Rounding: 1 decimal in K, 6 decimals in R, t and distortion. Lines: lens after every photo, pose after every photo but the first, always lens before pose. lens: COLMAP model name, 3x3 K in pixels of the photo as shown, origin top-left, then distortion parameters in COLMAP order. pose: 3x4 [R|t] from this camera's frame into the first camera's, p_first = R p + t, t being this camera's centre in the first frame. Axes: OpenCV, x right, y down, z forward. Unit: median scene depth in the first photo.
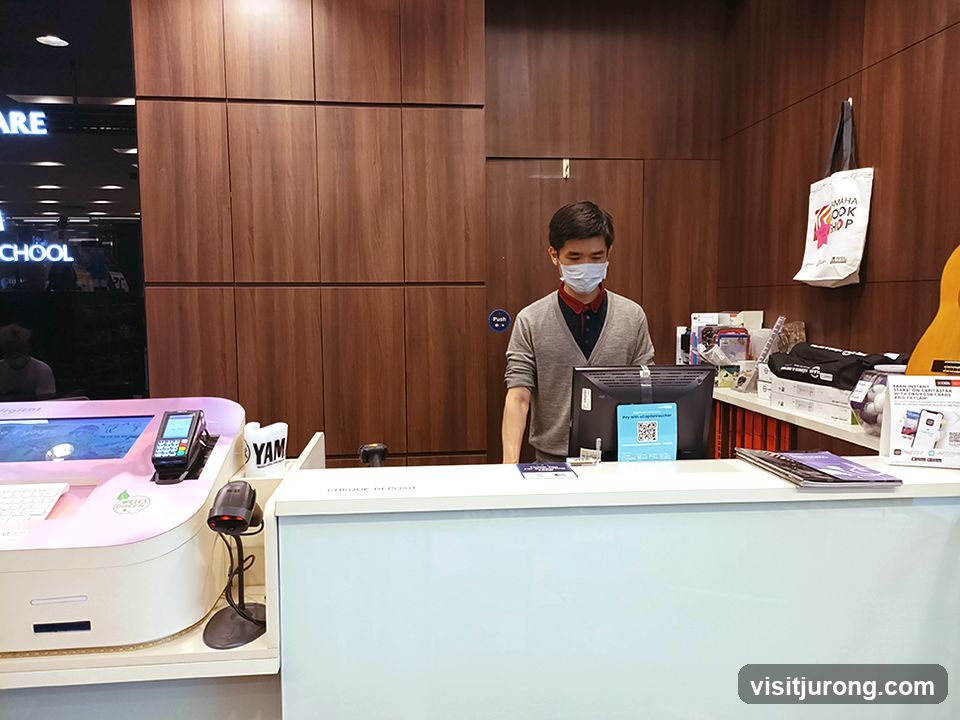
lens RADIAL K [[709.3, 0, 480.0], [0, 709.3, 360.0], [0, 0, 1]] dist [0.003953, -0.003638]
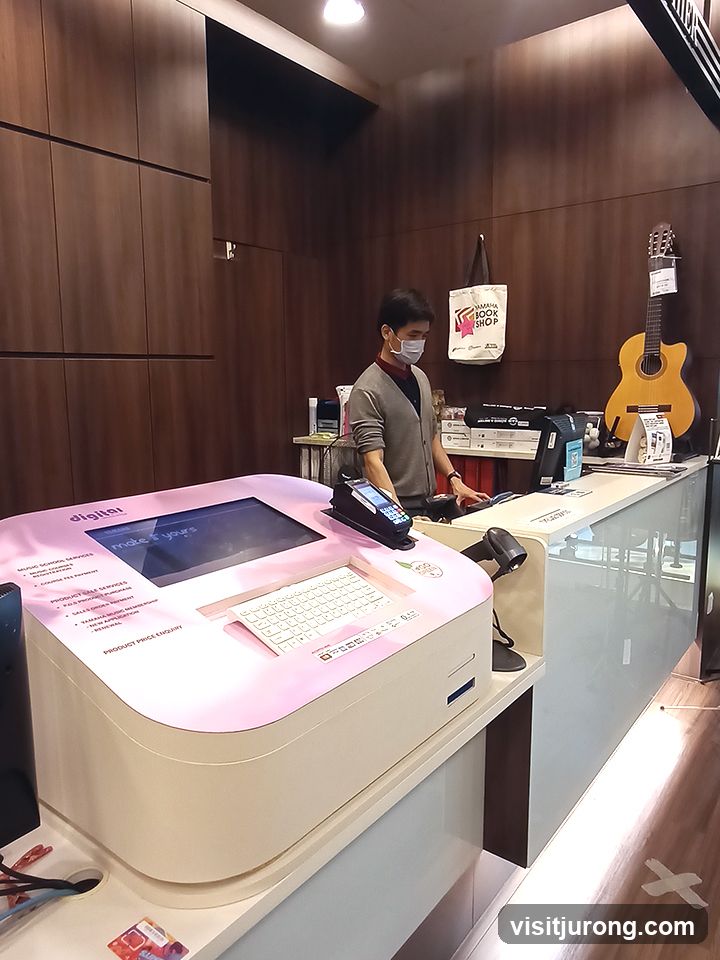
lens RADIAL K [[665.0, 0, 360.0], [0, 665.0, 480.0], [0, 0, 1]] dist [-0.060061, 0.001065]
pose [[0.686609, -0.109330, 0.718759, -0.647315], [0.068142, 0.993954, 0.086095, -0.001803], [-0.723826, -0.010136, 0.689908, 0.234620]]
